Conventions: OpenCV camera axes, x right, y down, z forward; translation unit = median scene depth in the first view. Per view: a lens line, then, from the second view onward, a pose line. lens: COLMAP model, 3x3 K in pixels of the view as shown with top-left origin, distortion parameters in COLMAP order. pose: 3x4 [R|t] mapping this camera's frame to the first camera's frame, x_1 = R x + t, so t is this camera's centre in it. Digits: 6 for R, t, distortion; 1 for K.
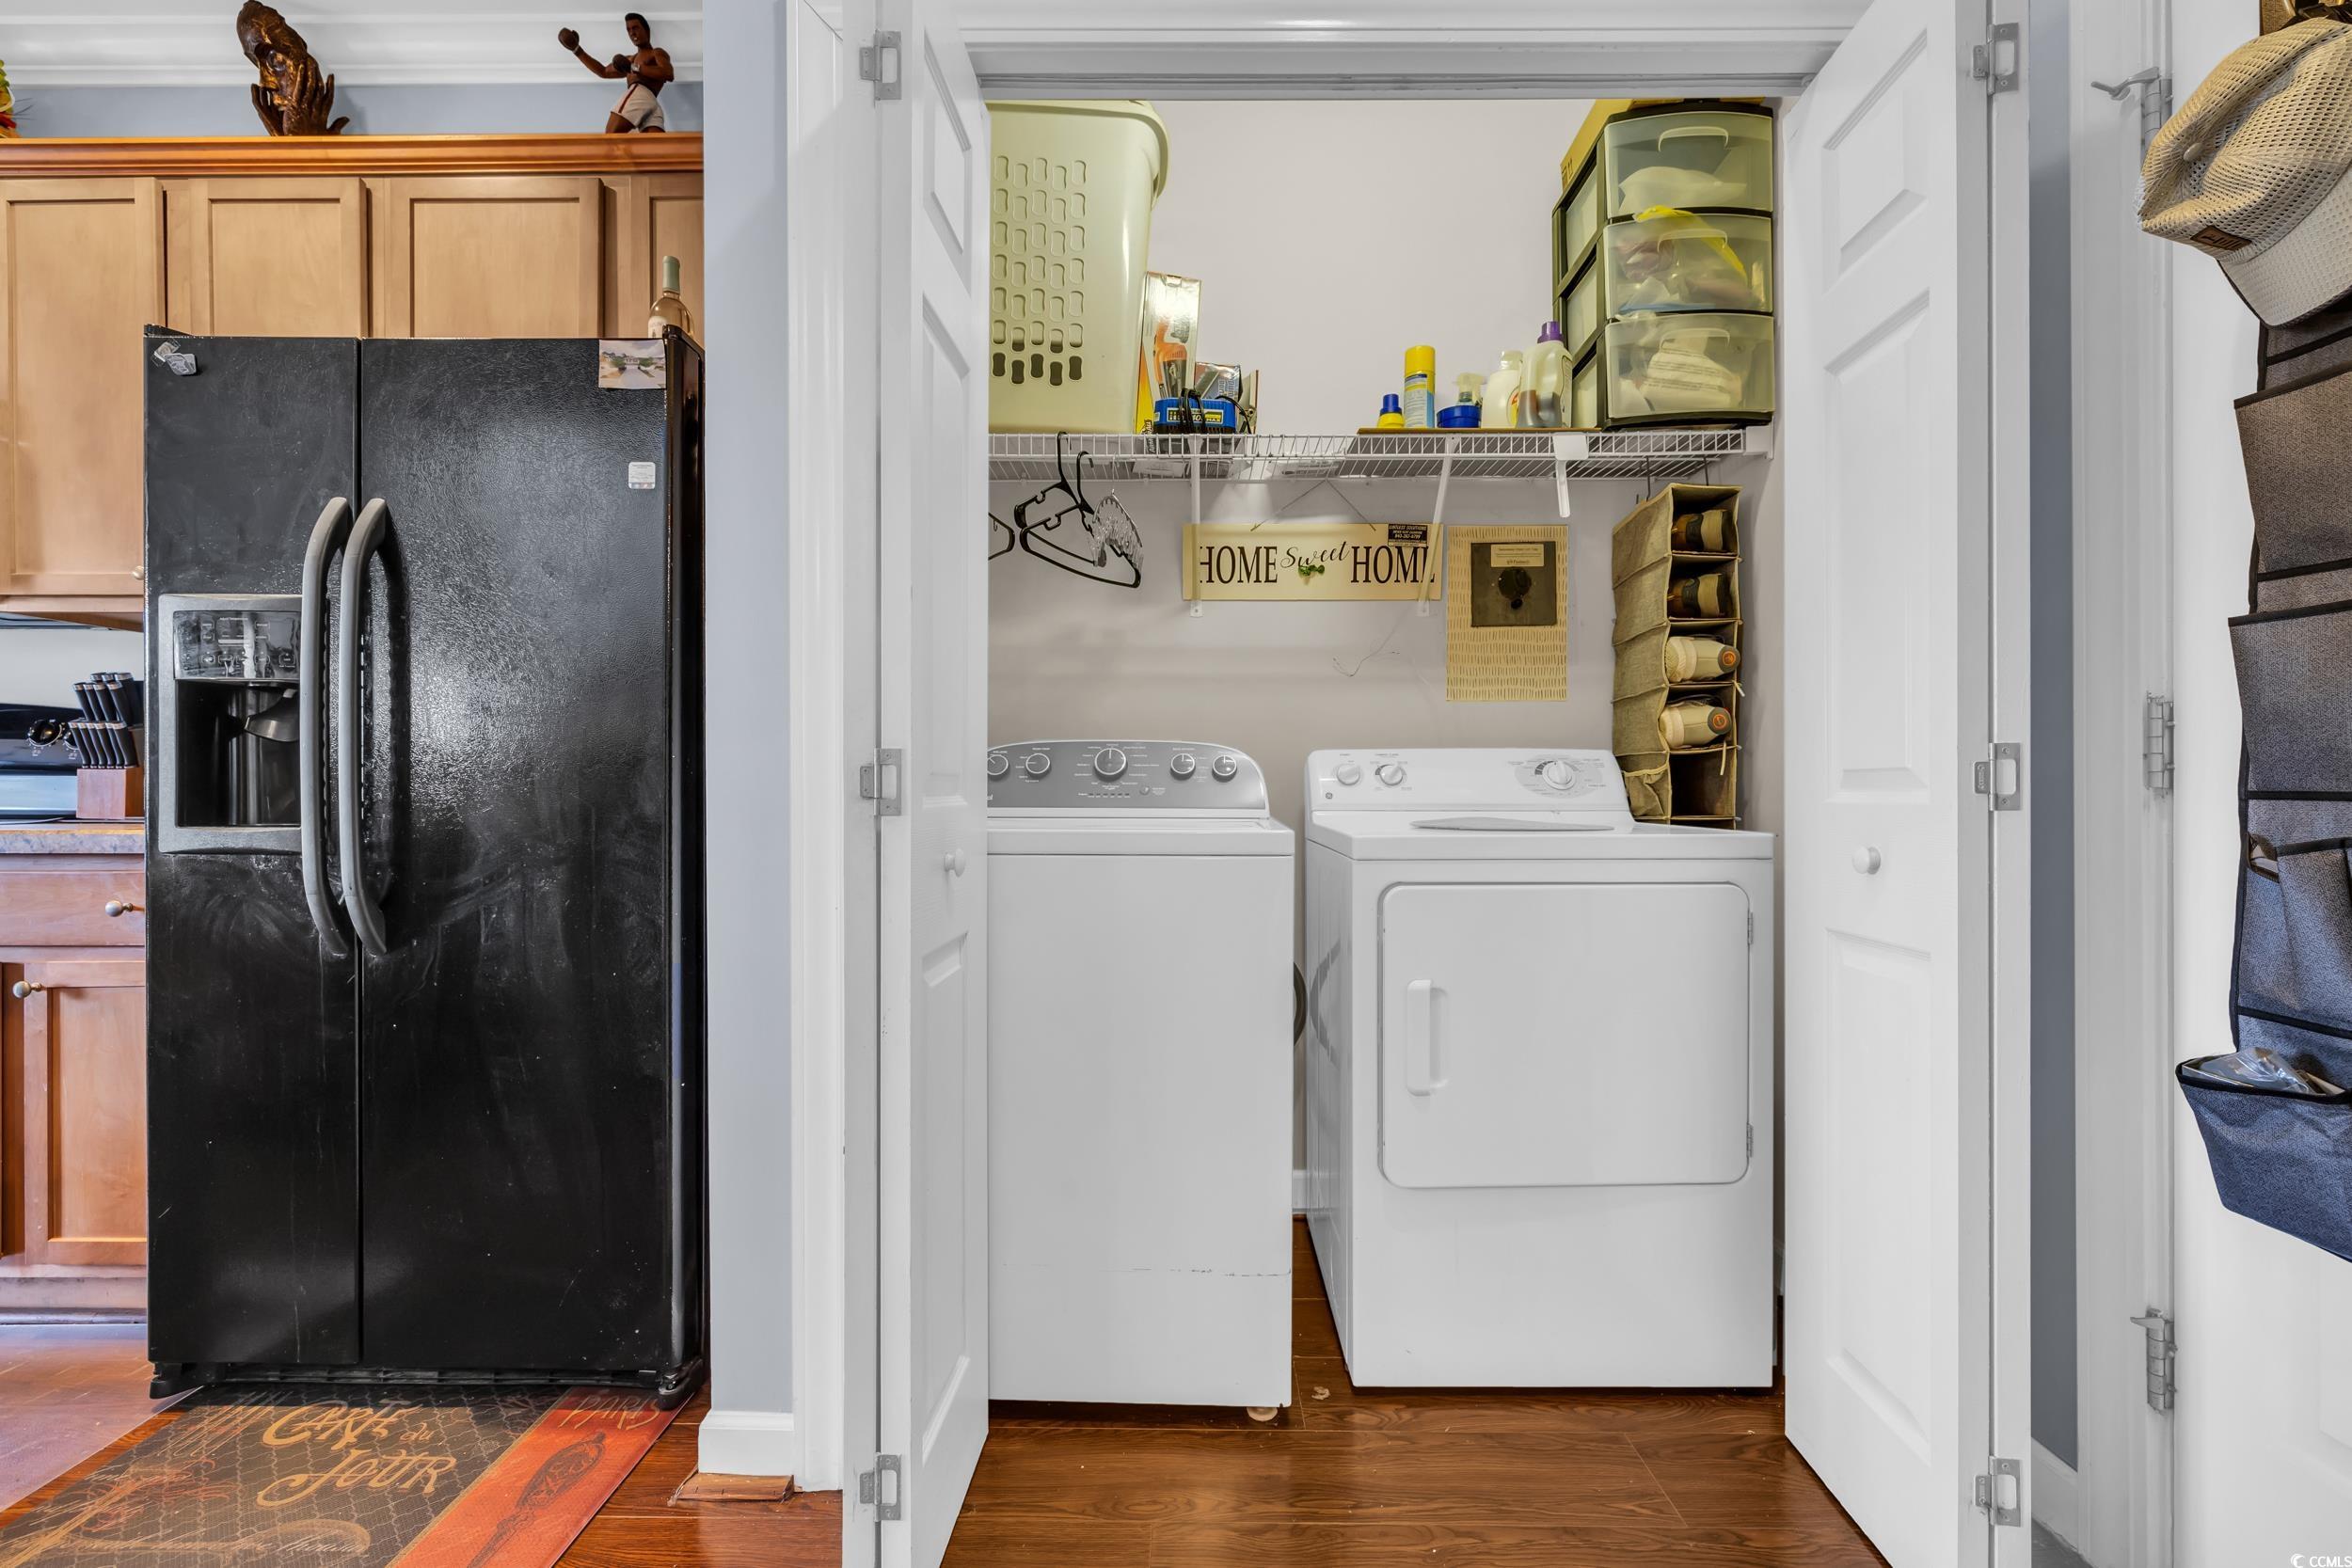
lens RADIAL K [[989.3, 0, 1176.2], [0, 989.3, 782.1], [0, 0, 1]] dist [0.000108, 0.000234]
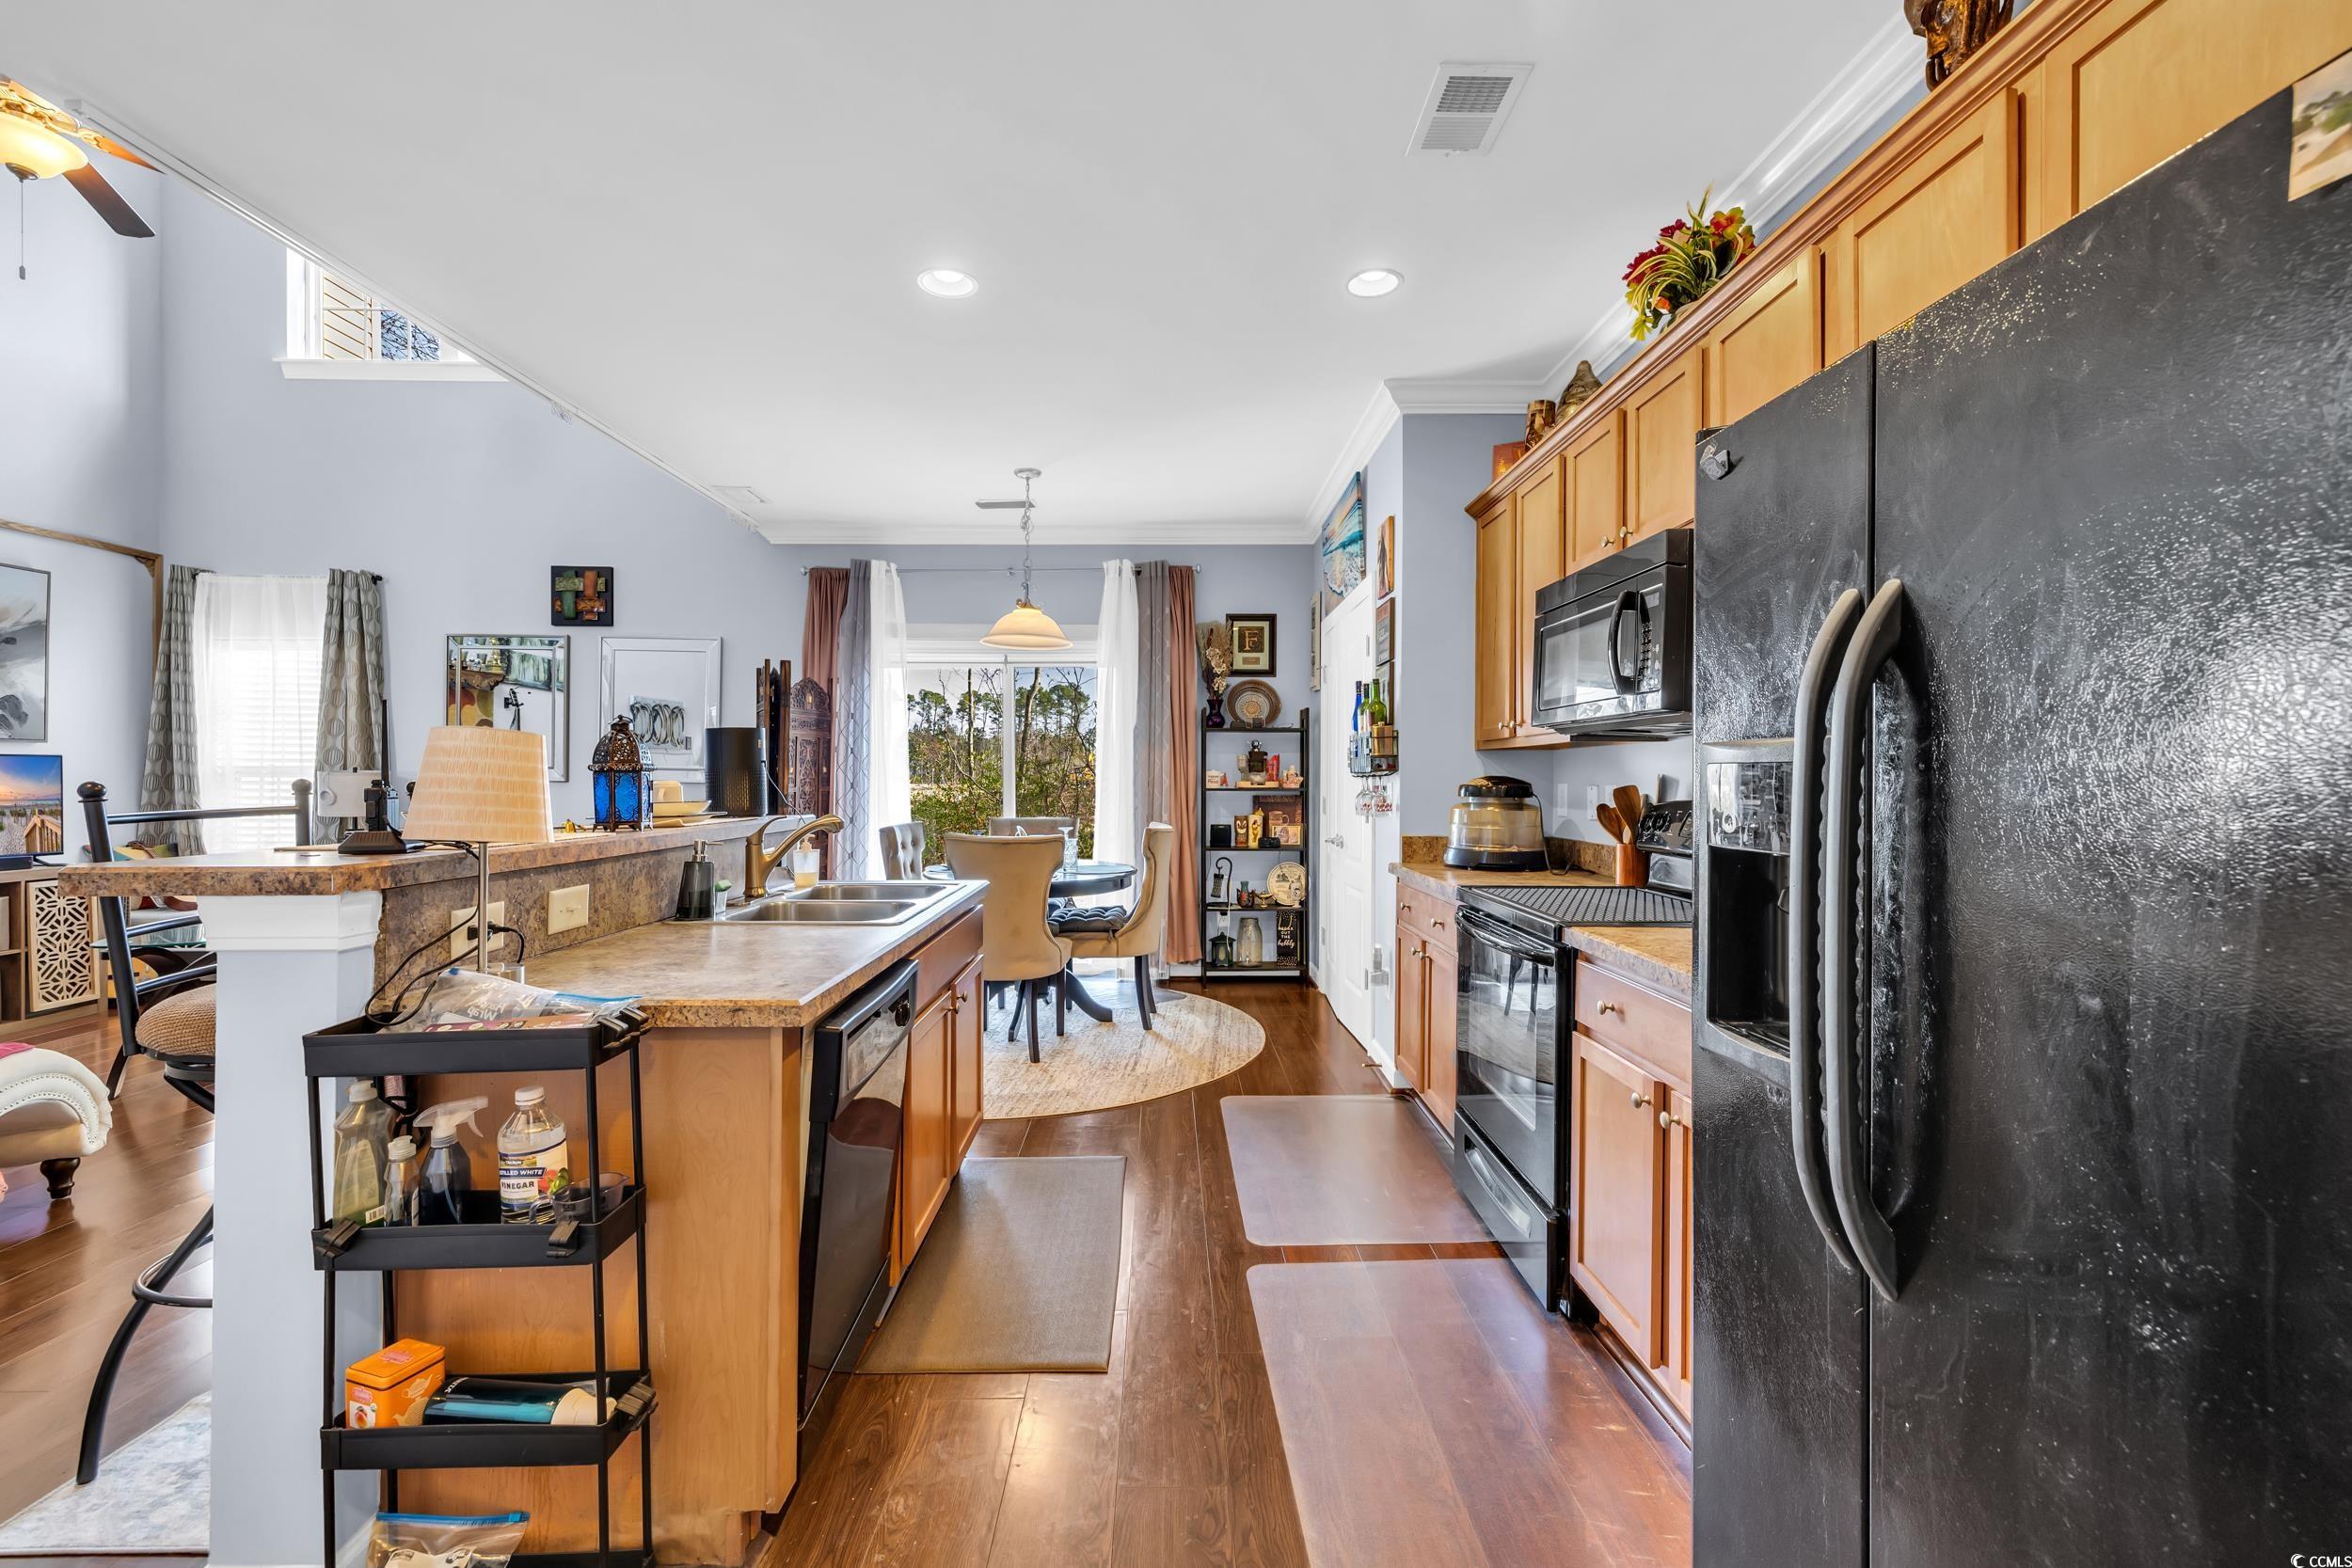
lens RADIAL K [[989.3, 0, 1173.7], [0, 989.3, 782.9], [0, 0, 1]] dist [0.000108, 0.000234]
pose [[0.024543, 0.003162, -0.999694, -0.138764], [-0.005637, 0.999980, 0.003025, -0.118222], [0.999683, 0.005561, 0.024560, 0.397857]]
